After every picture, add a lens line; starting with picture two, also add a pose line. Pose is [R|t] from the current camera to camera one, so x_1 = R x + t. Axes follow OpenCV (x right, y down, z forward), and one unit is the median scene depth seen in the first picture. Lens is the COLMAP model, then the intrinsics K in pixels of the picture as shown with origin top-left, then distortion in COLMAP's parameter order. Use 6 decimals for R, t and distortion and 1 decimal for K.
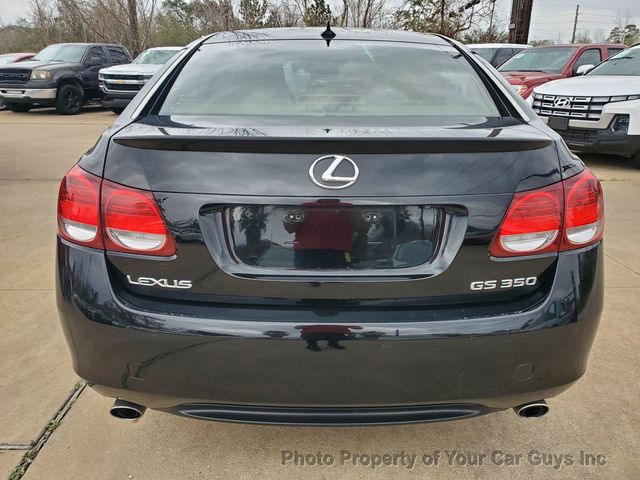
lens RADIAL K [[503.2, 0, 325.3], [0, 503.2, 239.8], [0, 0, 1]] dist [0.010413, 0.016317]
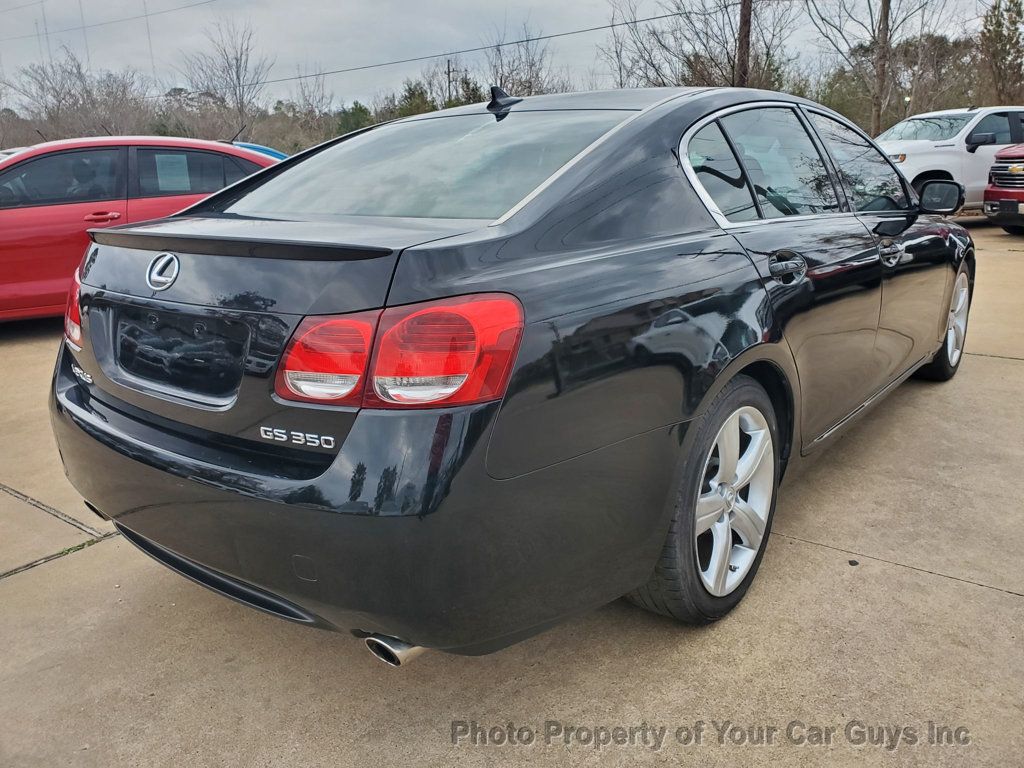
lens RADIAL K [[805.2, 0, 516.4], [0, 805.2, 381.3], [0, 0, 1]] dist [0.010413, 0.016317]
pose [[0.779542, 0.135395, -0.611541, 1.302047], [-0.169004, 0.985611, 0.002782, -0.050709], [0.603119, 0.101184, 0.791208, 0.258975]]
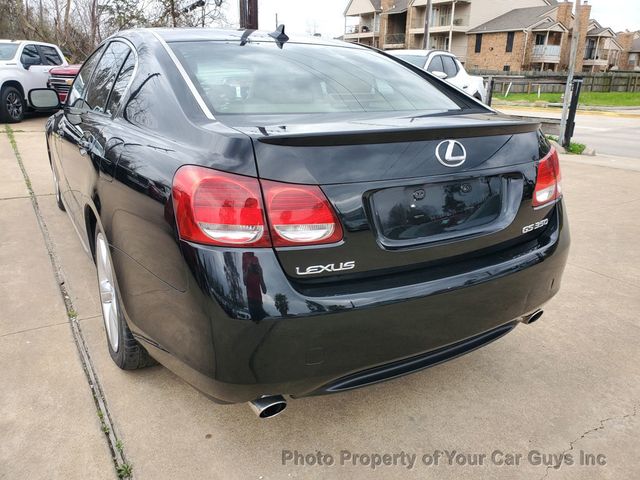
lens RADIAL K [[503.2, 0, 320.8], [0, 503.2, 237.2], [0, 0, 1]] dist [0.010413, 0.016317]
pose [[0.860080, -0.147818, 0.488274, -0.846506], [0.150342, 0.988039, 0.034292, -0.018846], [-0.487503, 0.043915, 0.872016, 0.069905]]
